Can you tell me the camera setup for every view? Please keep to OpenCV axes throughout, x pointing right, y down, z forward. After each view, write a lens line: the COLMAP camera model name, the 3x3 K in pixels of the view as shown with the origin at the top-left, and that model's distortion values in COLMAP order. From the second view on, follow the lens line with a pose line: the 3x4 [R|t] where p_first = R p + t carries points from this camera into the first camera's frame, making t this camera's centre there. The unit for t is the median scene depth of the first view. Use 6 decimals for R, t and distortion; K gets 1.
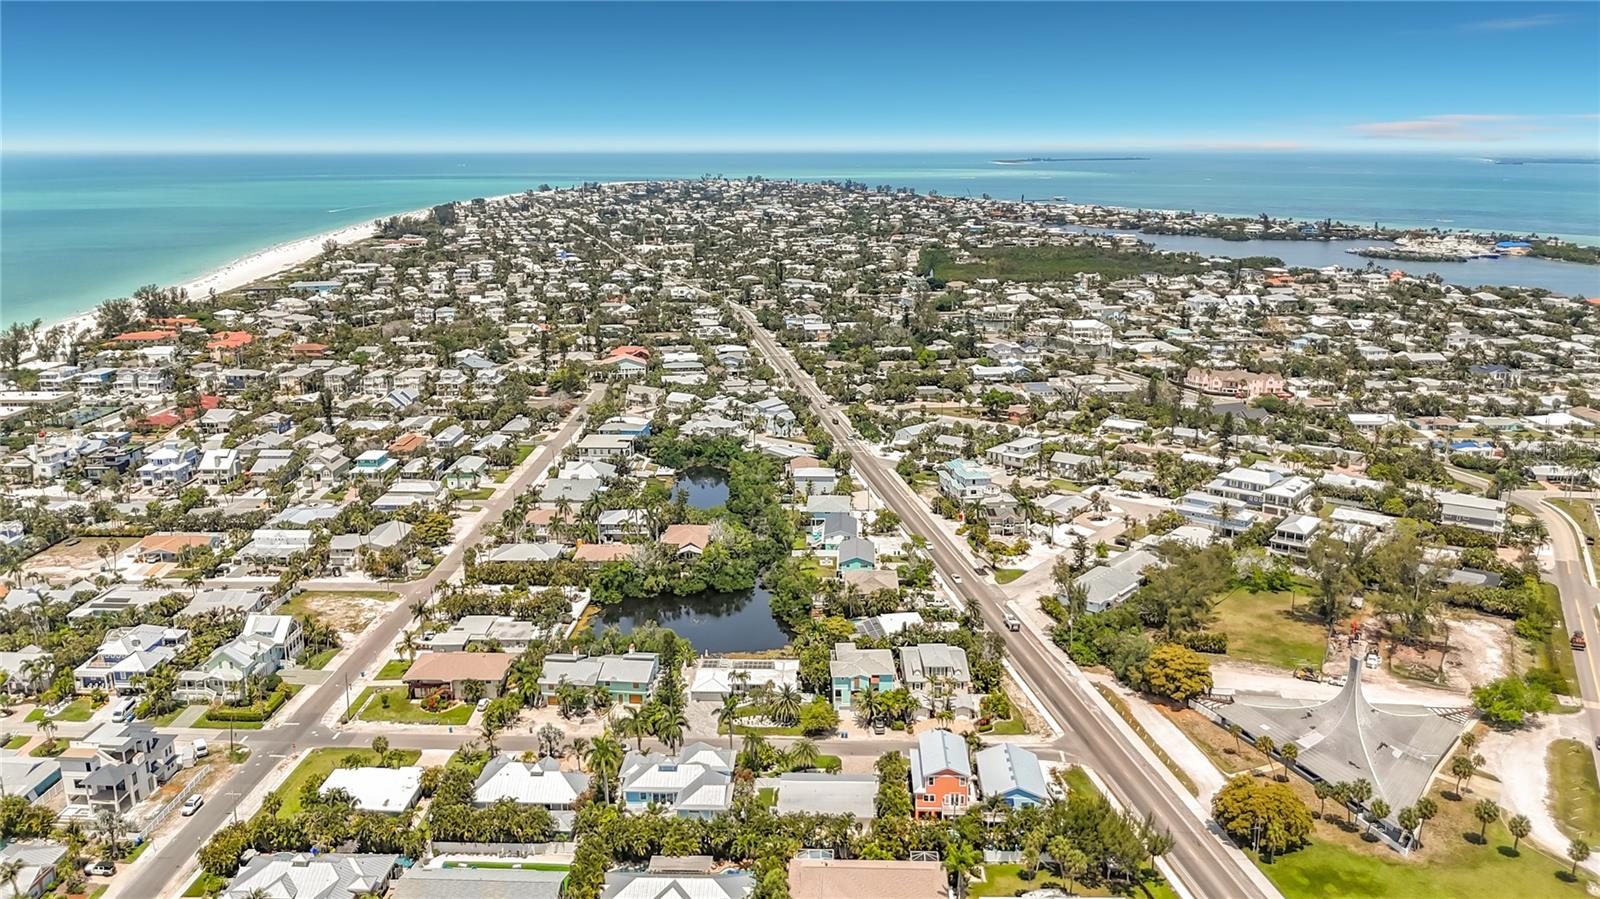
lens RADIAL K [[1260.9, 0, 800.0], [0, 1260.9, 449.5], [0, 0, 1]] dist [0.064771, -0.187805]
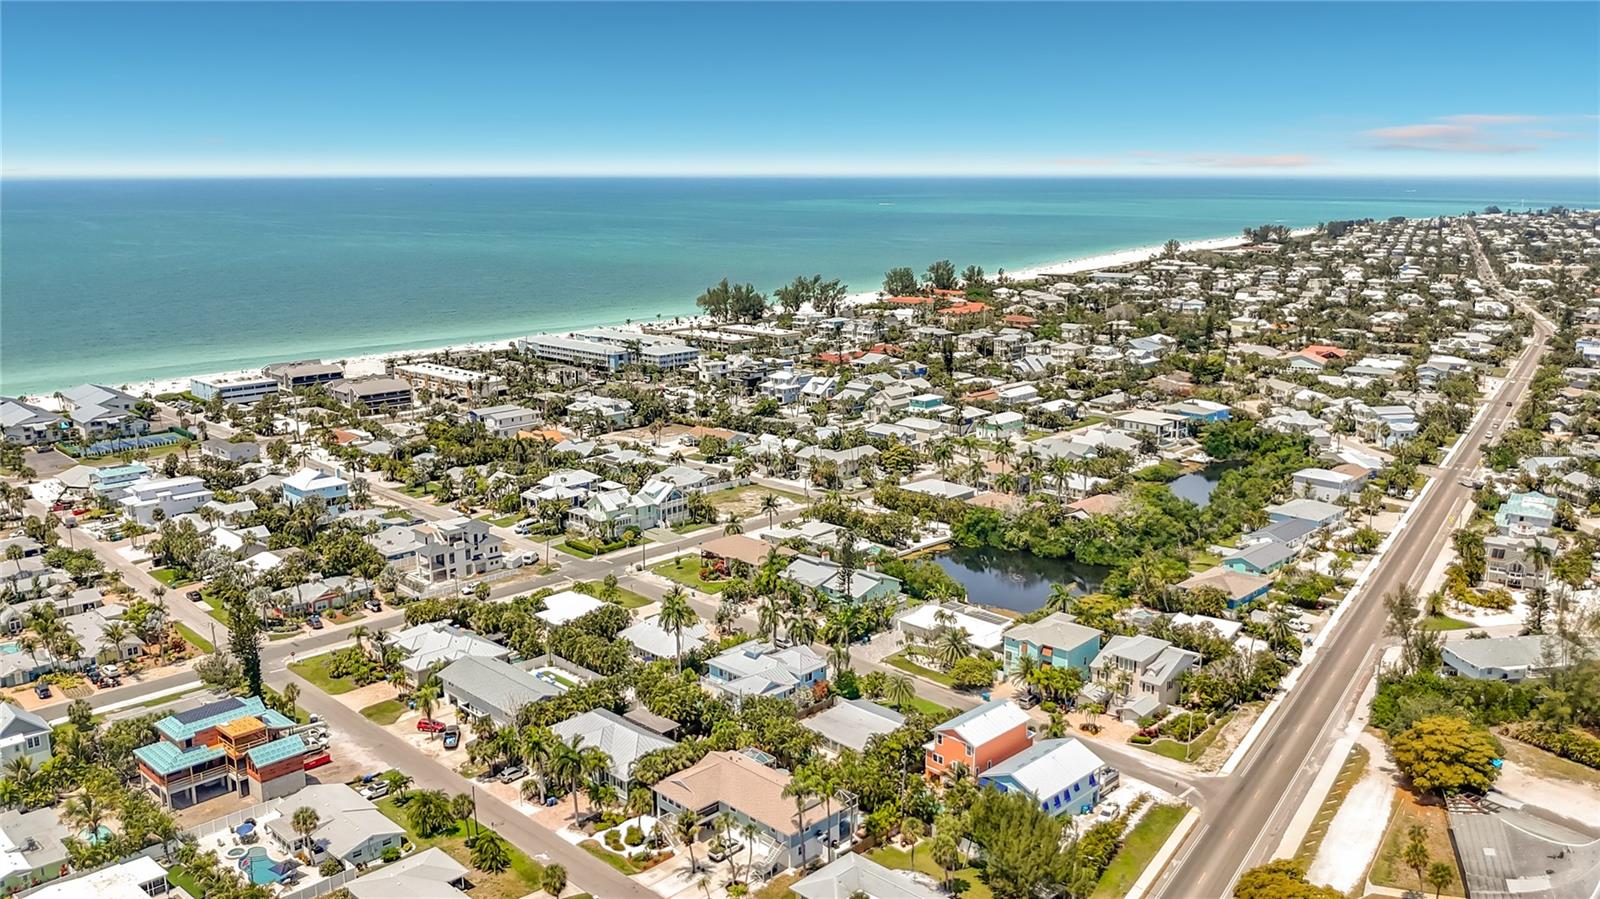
lens RADIAL K [[1260.9, 0, 800.0], [0, 1260.9, 449.5], [0, 0, 1]] dist [0.064771, -0.187805]
pose [[0.740431, 0.147448, -0.655760, 0.400326], [-0.161007, 0.986145, 0.039939, 0.030784], [0.652564, 0.076010, 0.753912, 0.182635]]
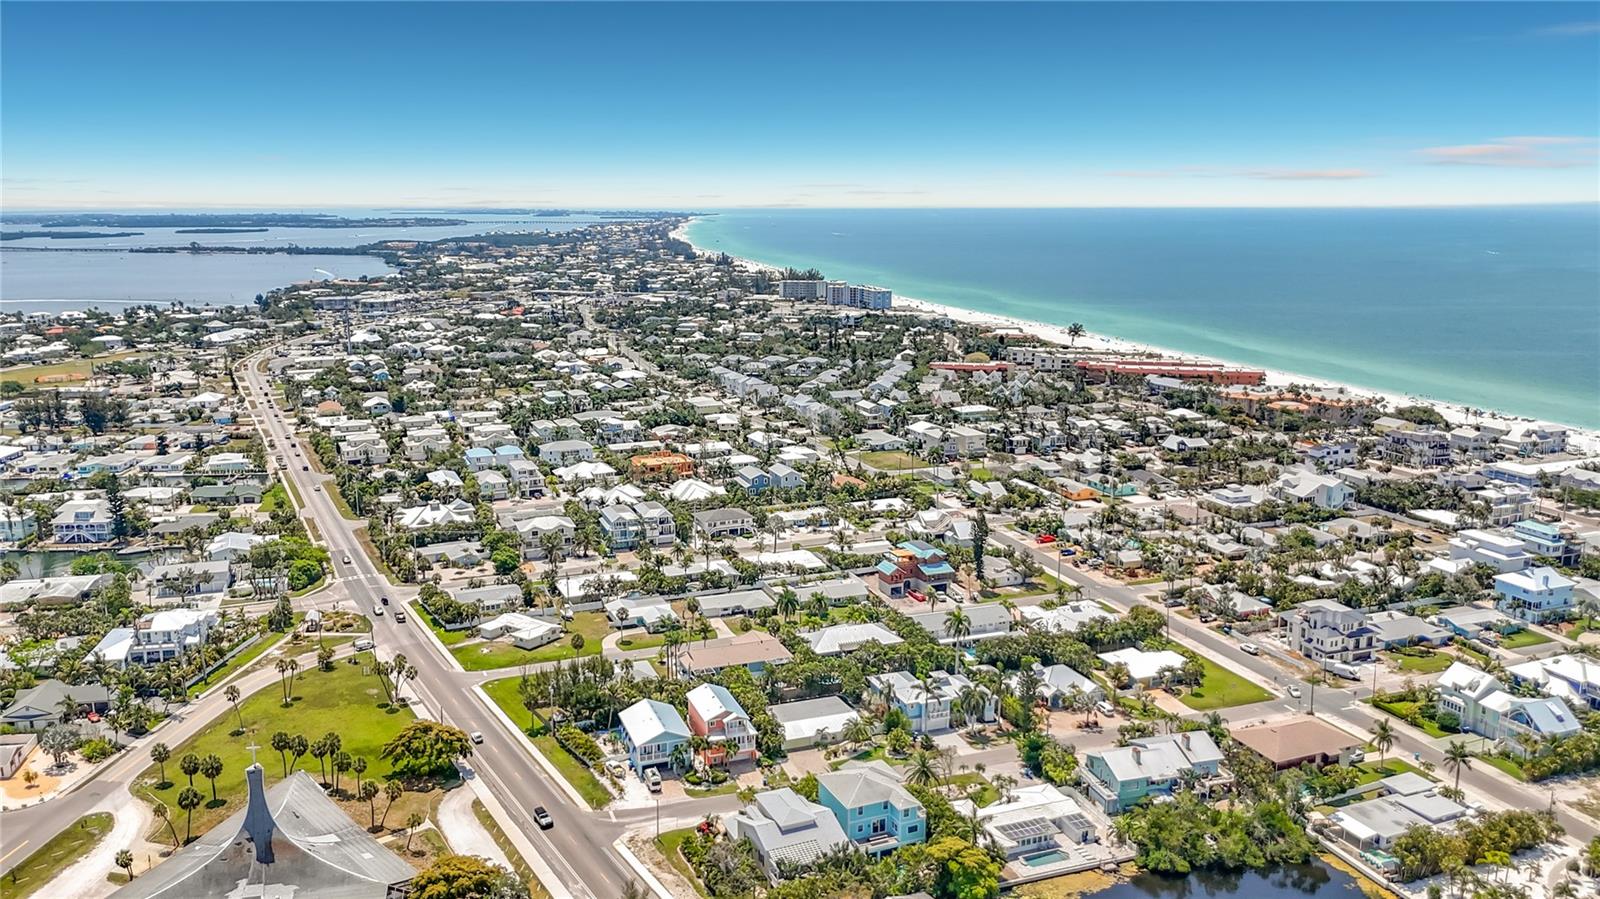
lens RADIAL K [[1241.5, 0, 807.1], [0, 1241.5, 453.4], [0, 0, 1]] dist [0.028231, -0.109284]
pose [[-0.923172, 0.078117, -0.376366, 0.307223], [-0.090204, 0.907764, 0.409668, -0.287693], [0.373653, 0.412144, -0.830976, 1.311449]]
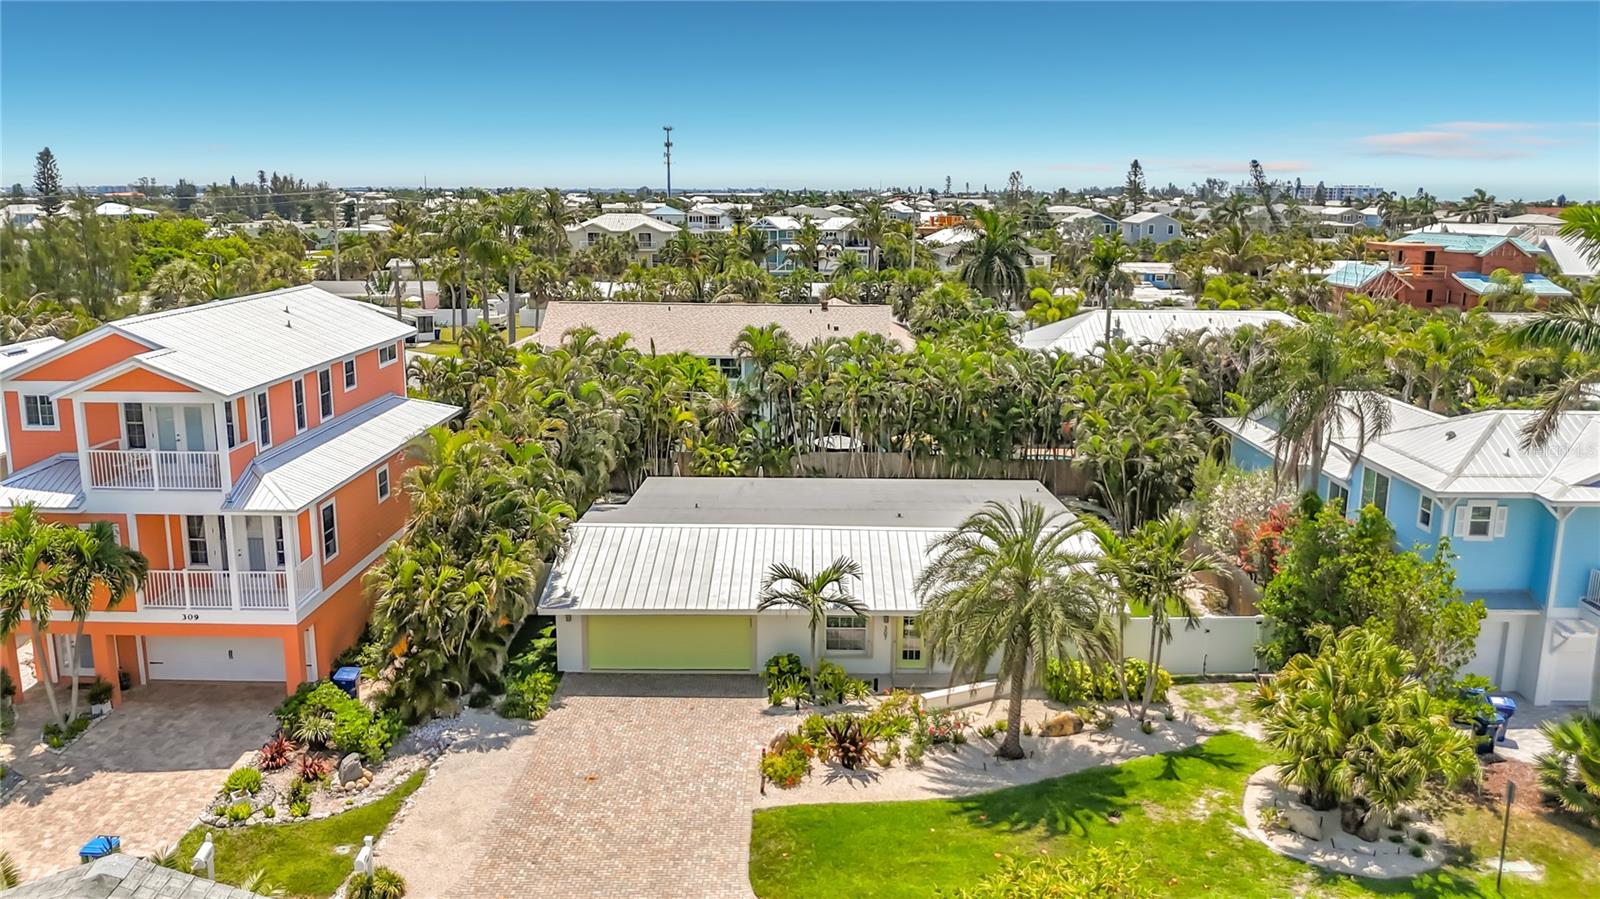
lens RADIAL K [[1250.2, 0, 800.0], [0, 1250.2, 449.5], [0, 0, 1]] dist [-0.029493, -0.006631]
pose [[-0.999619, -0.000810, -0.027599, 0.024428], [-0.012618, 0.902481, 0.430544, 0.124988], [0.024559, 0.430728, -0.902147, 0.841412]]
